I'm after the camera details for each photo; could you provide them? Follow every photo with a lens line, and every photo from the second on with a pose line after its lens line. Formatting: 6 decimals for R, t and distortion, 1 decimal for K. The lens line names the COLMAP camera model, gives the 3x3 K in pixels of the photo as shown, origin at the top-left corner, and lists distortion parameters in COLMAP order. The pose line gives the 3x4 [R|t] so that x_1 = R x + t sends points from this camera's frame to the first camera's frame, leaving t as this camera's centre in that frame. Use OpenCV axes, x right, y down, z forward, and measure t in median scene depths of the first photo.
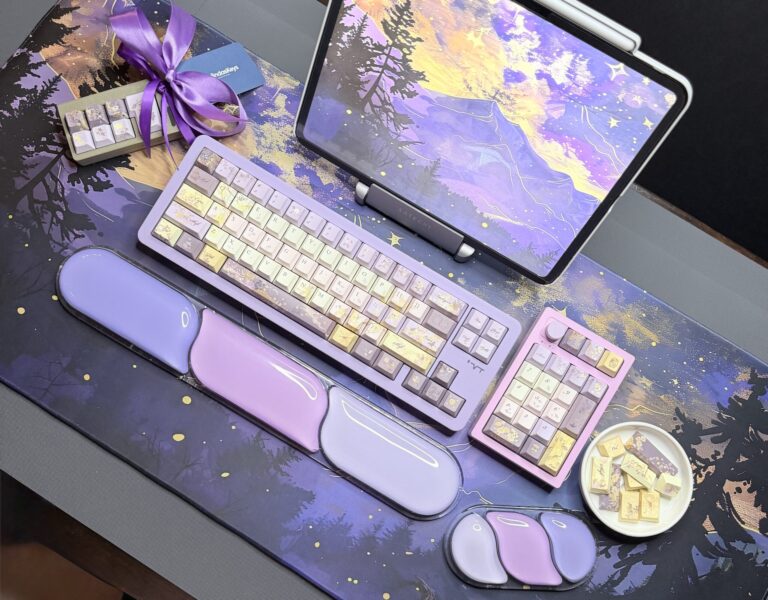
lens RADIAL K [[758.8, 0, 376.3], [0, 758.8, 340.5], [0, 0, 1]] dist [0.198443, -0.492504]
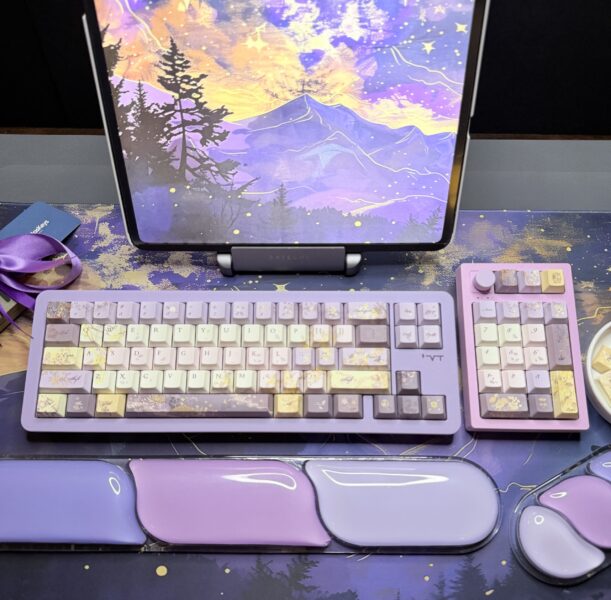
lens RADIAL K [[606.3, 0, 306.0], [0, 606.3, 305.2], [0, 0, 1]] dist [0.187147, -0.485704]
pose [[0.860262, -0.490296, 0.139858, -0.067084], [0.508749, 0.843513, -0.172220, 0.030374], [-0.033533, 0.219307, 0.975079, 0.290503]]
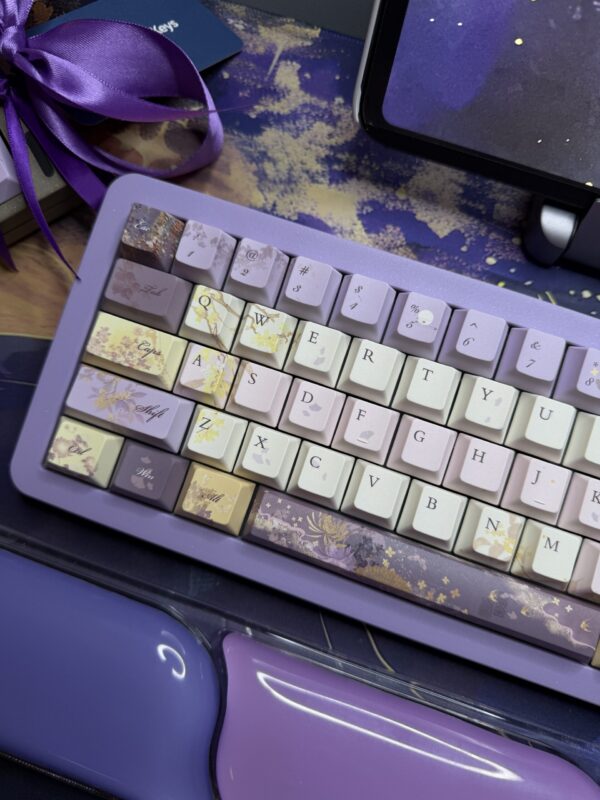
lens RADIAL K [[610.1, 0, 296.9], [0, 610.1, 403.1], [0, 0, 1]] dist [0.064881, -0.204164]
pose [[0.976653, -0.212280, -0.032951, -0.159596], [0.212208, 0.977208, -0.005698, -0.141668], [0.033409, -0.001428, 0.999441, 0.719966]]
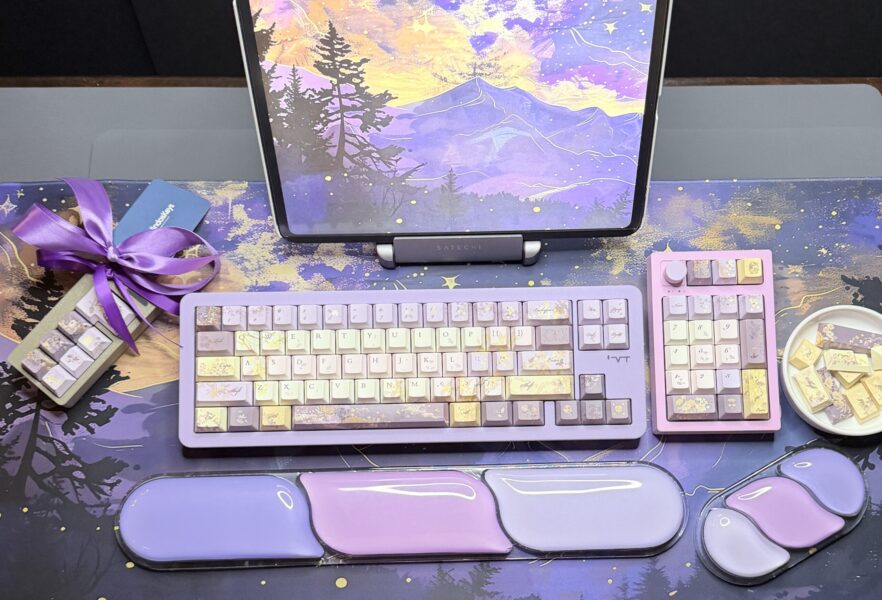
lens RADIAL K [[1026.4, 0, 481.0], [0, 1026.4, 385.4], [0, 0, 1]] dist [0.208531, -0.530114]
pose [[0.845193, -0.528055, 0.082496, -0.103640], [0.531429, 0.846744, -0.024640, 0.007044], [-0.056842, 0.064666, 0.996287, -0.107670]]
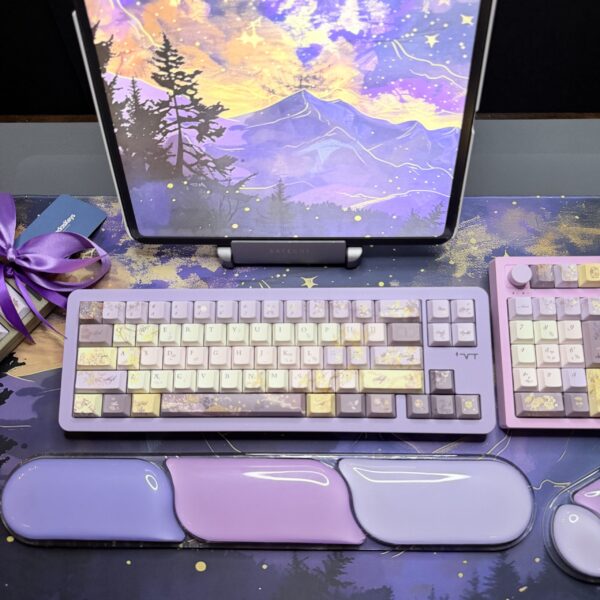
lens RADIAL K [[588.3, 0, 295.8], [0, 588.3, 297.9], [0, 0, 1]] dist [0.174179, -0.430128]
pose [[0.857638, -0.508536, 0.076474, -0.057465], [0.514245, 0.848945, -0.121838, -0.039382], [-0.002964, 0.143819, 0.989600, 0.307090]]
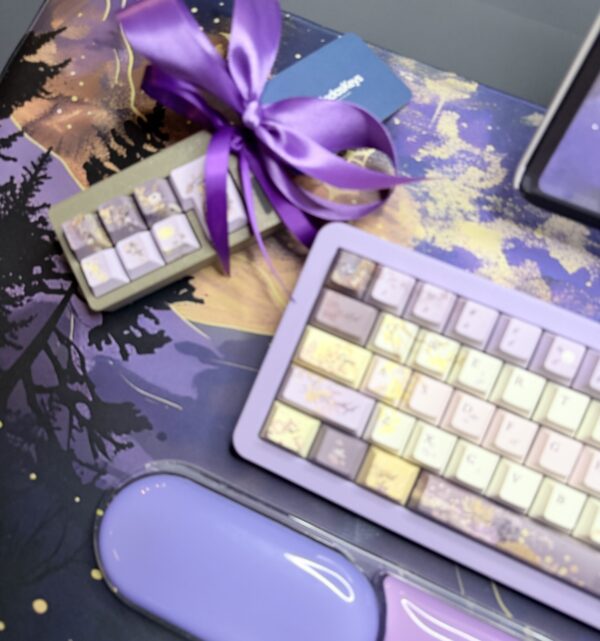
lens RADIAL K [[575.7, 0, 289.9], [0, 575.7, 319.6], [0, 0, 1]] dist [0.159444, -0.353801]
pose [[0.983543, -0.140130, -0.114047, -0.221634], [0.142607, 0.989683, 0.013816, -0.218357], [0.110934, -0.029853, 0.993379, 0.639704]]
